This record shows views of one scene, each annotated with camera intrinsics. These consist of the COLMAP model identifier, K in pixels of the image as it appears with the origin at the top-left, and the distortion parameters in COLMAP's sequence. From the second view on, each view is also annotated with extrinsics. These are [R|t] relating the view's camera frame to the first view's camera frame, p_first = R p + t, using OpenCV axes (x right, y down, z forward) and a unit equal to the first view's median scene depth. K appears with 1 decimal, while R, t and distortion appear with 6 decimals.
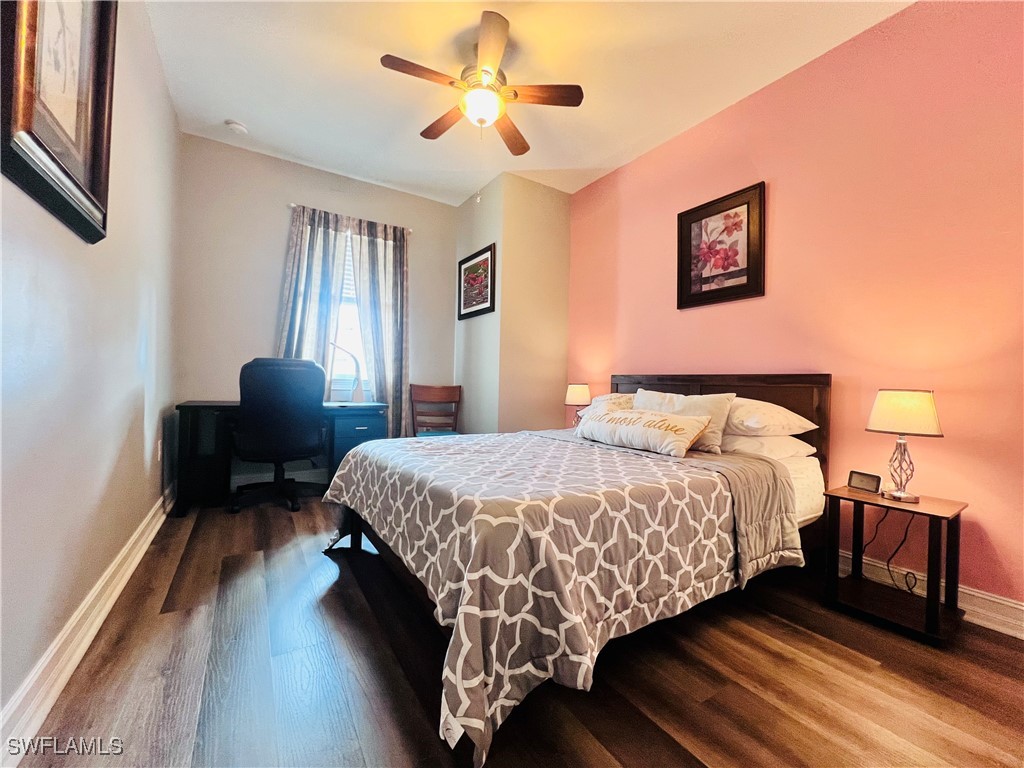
lens RADIAL K [[414.7, 0, 509.7], [0, 414.7, 383.7], [0, 0, 1]] dist [-0.002162, 0.000276]
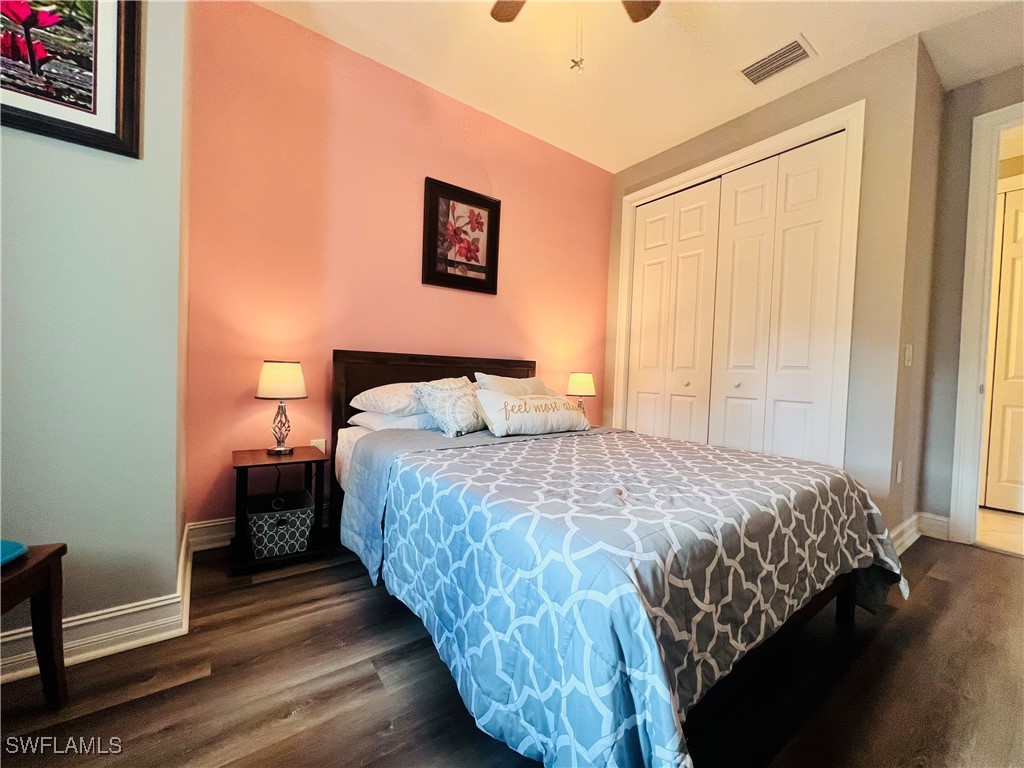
lens RADIAL K [[414.7, 0, 509.7], [0, 414.7, 383.7], [0, 0, 1]] dist [-0.002162, 0.000276]
pose [[-0.066449, -0.053078, 0.996377, -0.576364], [-0.034627, 0.998105, 0.050861, -0.012158], [-0.997189, -0.031122, -0.068161, 0.942130]]
